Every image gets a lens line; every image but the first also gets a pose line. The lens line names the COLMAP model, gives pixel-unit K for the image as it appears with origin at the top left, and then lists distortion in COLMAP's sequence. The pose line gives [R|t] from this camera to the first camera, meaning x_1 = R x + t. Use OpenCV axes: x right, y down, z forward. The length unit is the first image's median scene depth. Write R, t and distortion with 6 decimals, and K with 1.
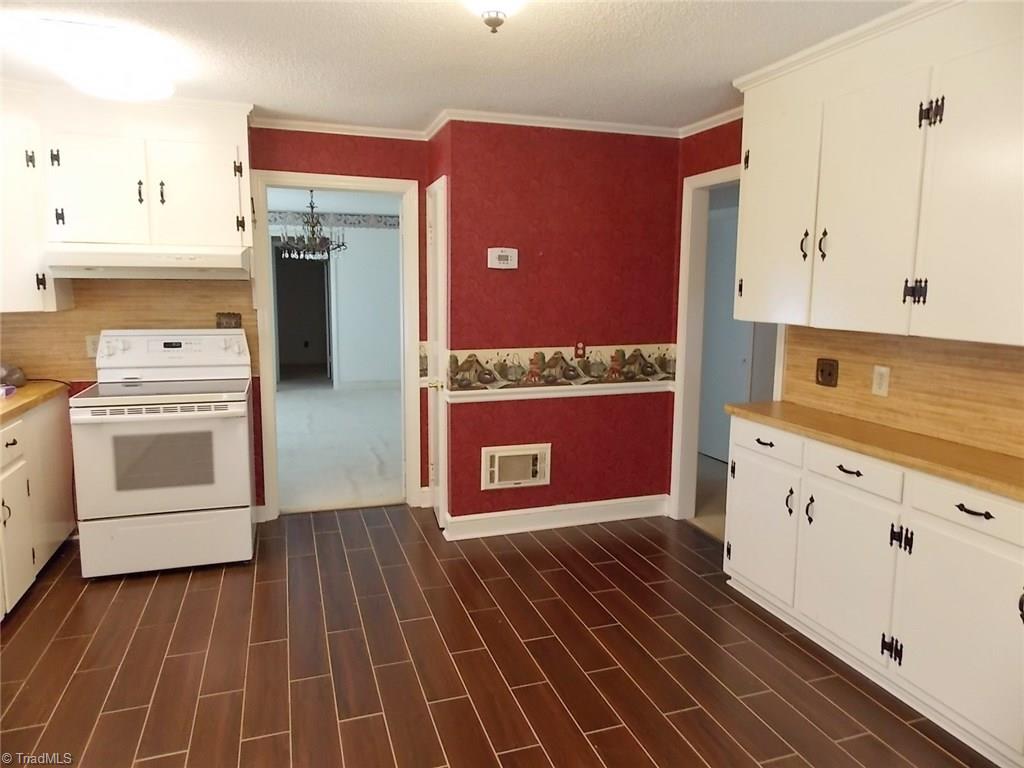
lens RADIAL K [[680.7, 0, 513.8], [0, 680.7, 381.2], [0, 0, 1]] dist [0.009006, 0.000922]
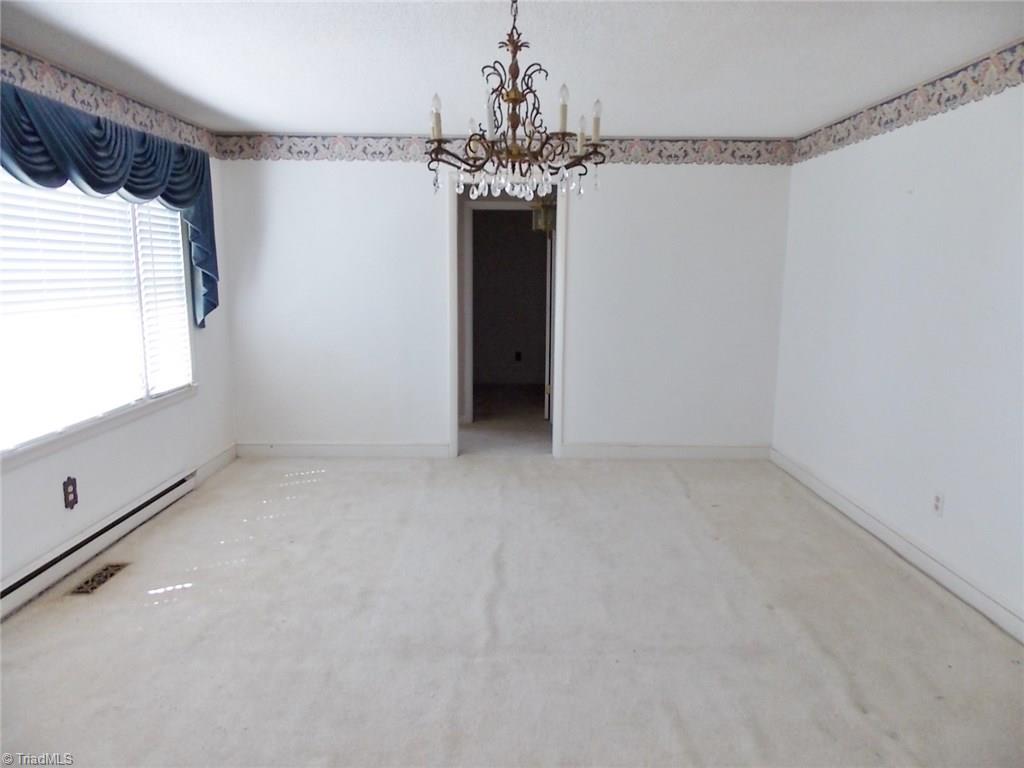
lens RADIAL K [[680.7, 0, 512.0], [0, 680.7, 383.9], [0, 0, 1]] dist [0.009006, 0.000922]
pose [[0.947938, 0.054455, -0.313764, -0.126816], [-0.047829, 0.998441, 0.028785, -0.067398], [0.314842, -0.012279, 0.949065, 0.472318]]
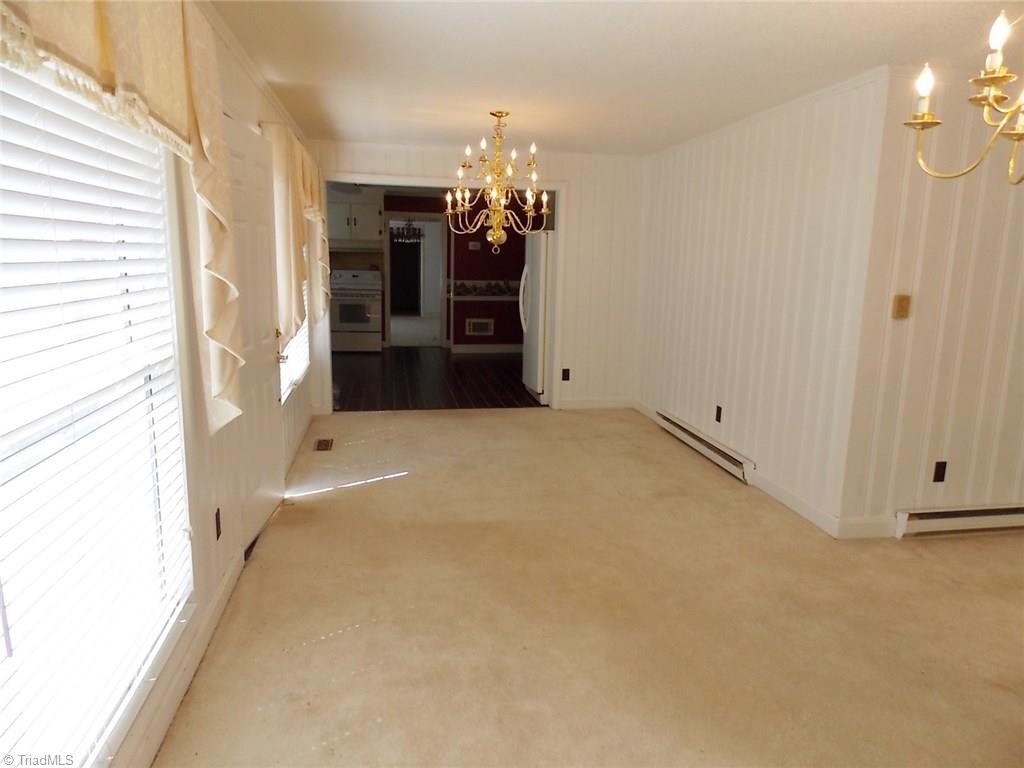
lens RADIAL K [[680.7, 0, 513.7], [0, 680.7, 385.2], [0, 0, 1]] dist [0.009006, 0.000922]
pose [[0.988765, 0.041215, -0.143687, 0.358307], [-0.035614, 0.998510, 0.041334, 0.164341], [0.145176, -0.035752, 0.988760, -1.077354]]
